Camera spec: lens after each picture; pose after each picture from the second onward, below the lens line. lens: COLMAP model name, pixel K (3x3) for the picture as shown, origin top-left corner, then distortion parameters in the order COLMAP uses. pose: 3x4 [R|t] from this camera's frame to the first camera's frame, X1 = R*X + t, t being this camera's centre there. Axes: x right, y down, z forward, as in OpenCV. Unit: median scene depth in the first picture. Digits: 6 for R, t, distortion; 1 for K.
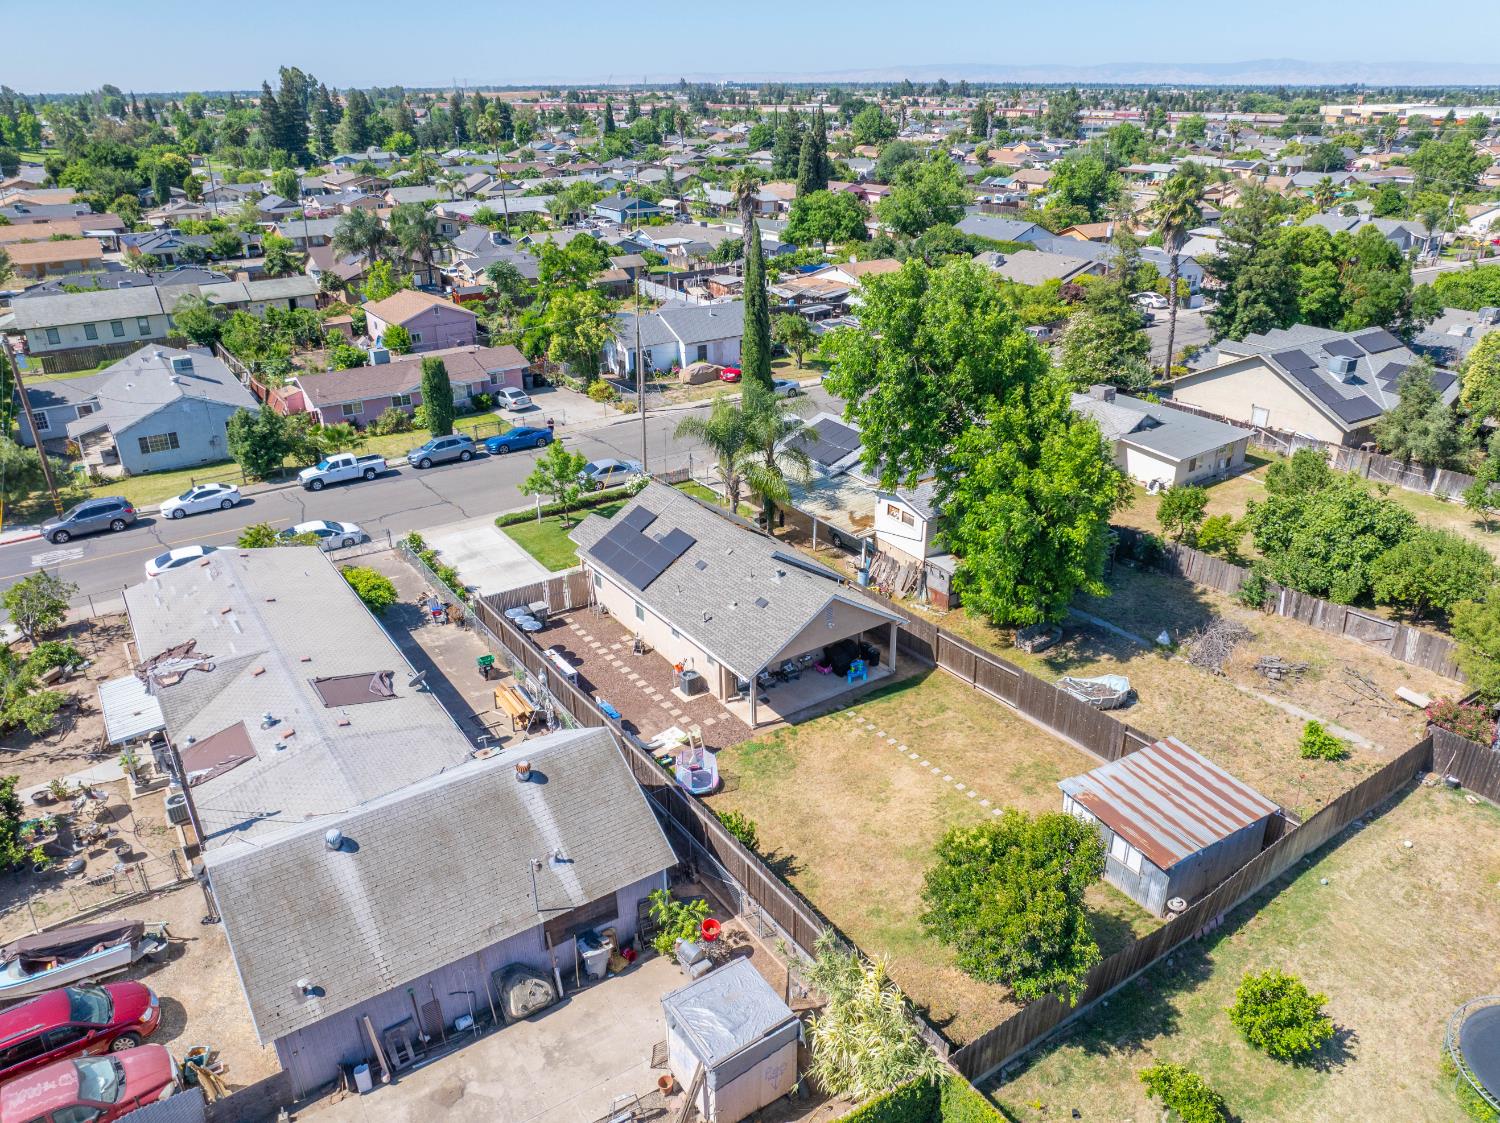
lens RADIAL K [[1057.3, 0, 750.0], [0, 1057.3, 561.5], [0, 0, 1]] dist [-0.031411, -0.000726]
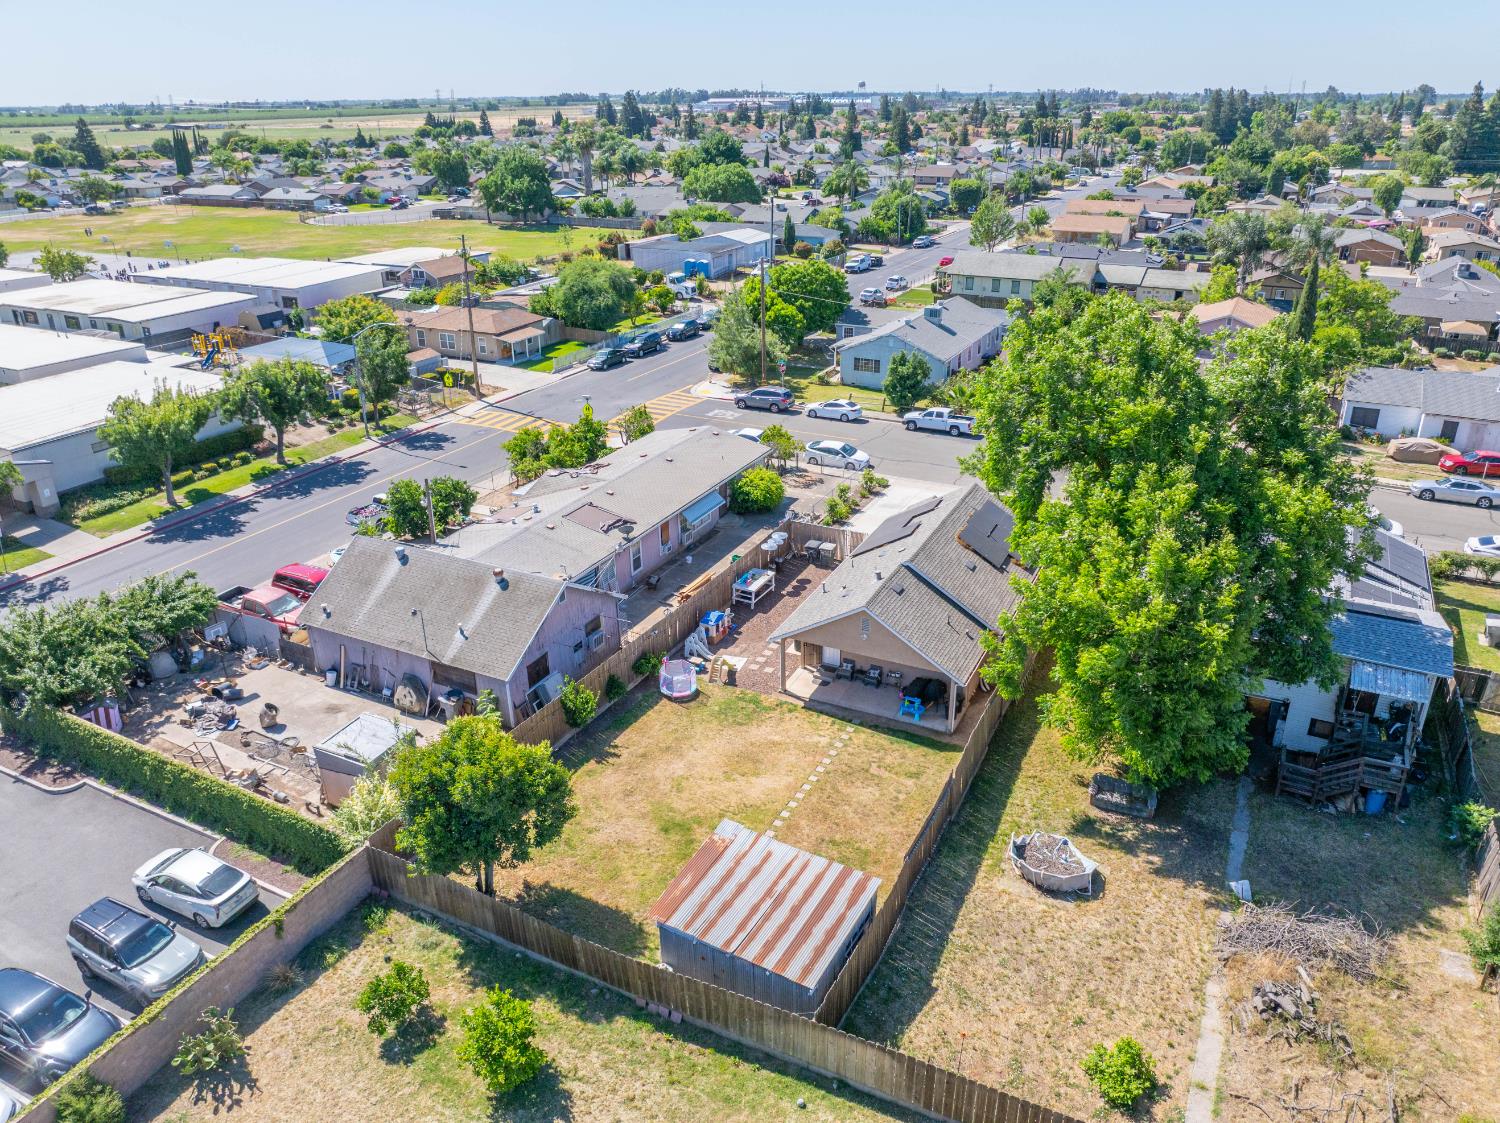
lens RADIAL K [[1064.8, 0, 751.0], [0, 1064.8, 537.9], [0, 0, 1]] dist [0.003530, -0.041550]
pose [[0.483147, 0.342273, -0.805865, 0.549315], [-0.359149, 0.916896, 0.174107, -0.109941], [0.798486, 0.205307, 0.565923, 0.231401]]
